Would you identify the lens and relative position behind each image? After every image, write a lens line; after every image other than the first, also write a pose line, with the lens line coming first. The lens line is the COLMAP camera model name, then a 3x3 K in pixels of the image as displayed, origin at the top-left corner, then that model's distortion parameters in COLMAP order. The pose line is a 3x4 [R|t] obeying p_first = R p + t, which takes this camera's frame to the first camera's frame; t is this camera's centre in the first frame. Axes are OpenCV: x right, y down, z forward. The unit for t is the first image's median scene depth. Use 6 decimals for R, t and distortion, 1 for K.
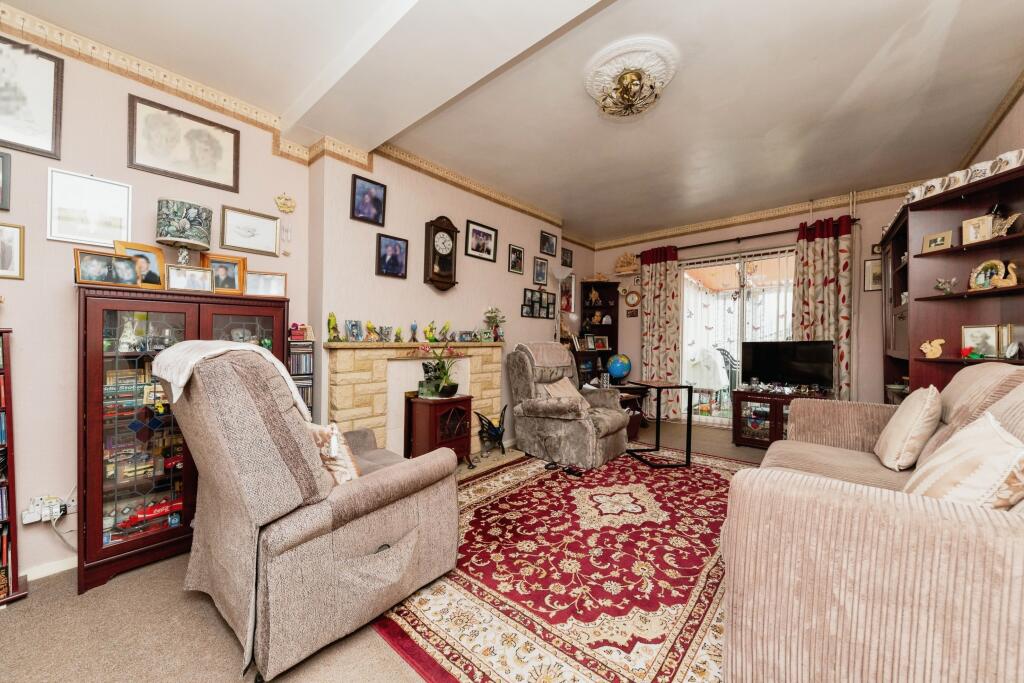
lens RADIAL K [[379.5, 0, 509.9], [0, 379.5, 348.7], [0, 0, 1]] dist [0.002533, -0.000180]
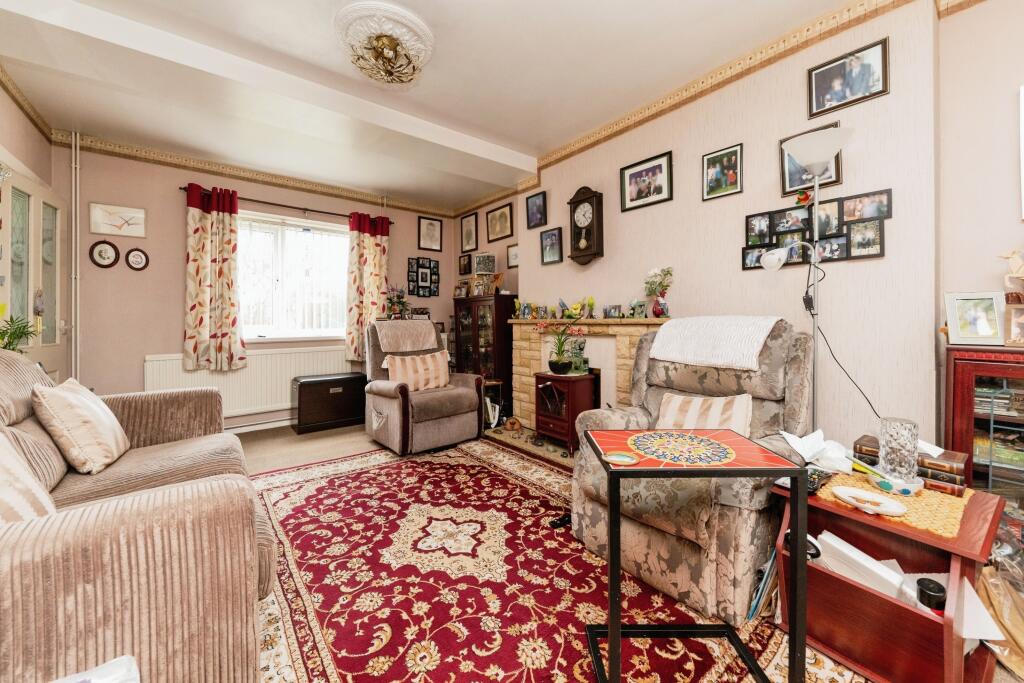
lens RADIAL K [[379.5, 0, 508.5], [0, 379.5, 314.7], [0, 0, 1]] dist [0.002533, -0.000180]
pose [[-0.178888, -0.007914, -0.983838, 0.835875], [-0.007102, 0.999952, -0.006753, -0.021125], [0.983844, 0.005779, -0.178936, 1.037871]]
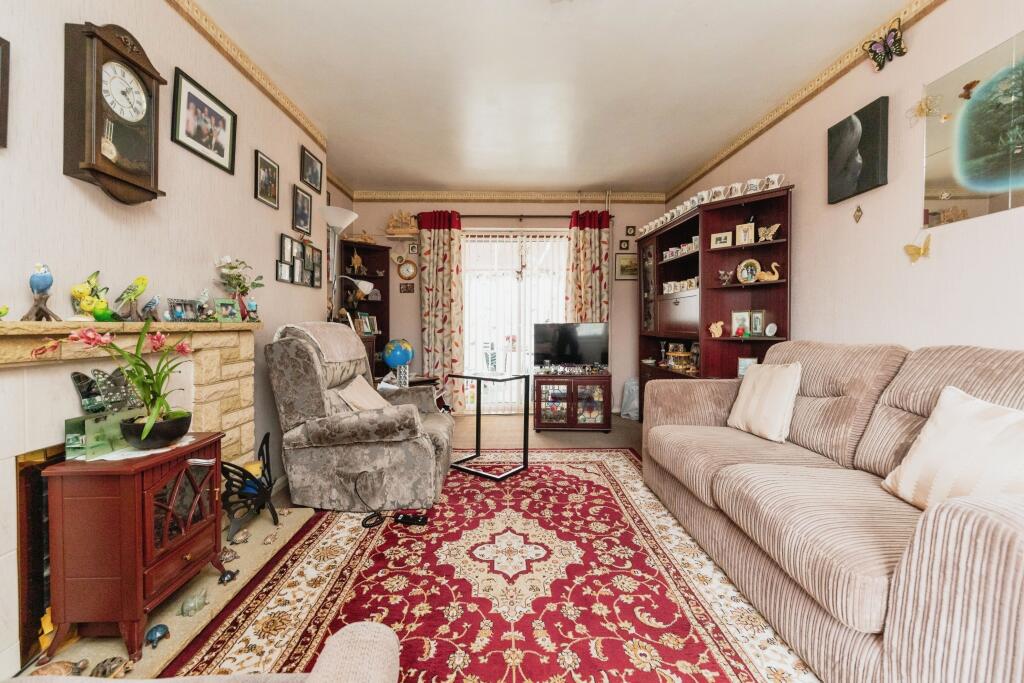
lens RADIAL K [[407.1, 0, 509.9], [0, 407.1, 341.8], [0, 0, 1]] dist [0.005908, -0.001559]
pose [[0.737832, -0.027268, 0.674433, -0.181607], [0.010156, 0.999519, 0.029301, -0.003506], [-0.674908, -0.014770, 0.737754, 0.373764]]
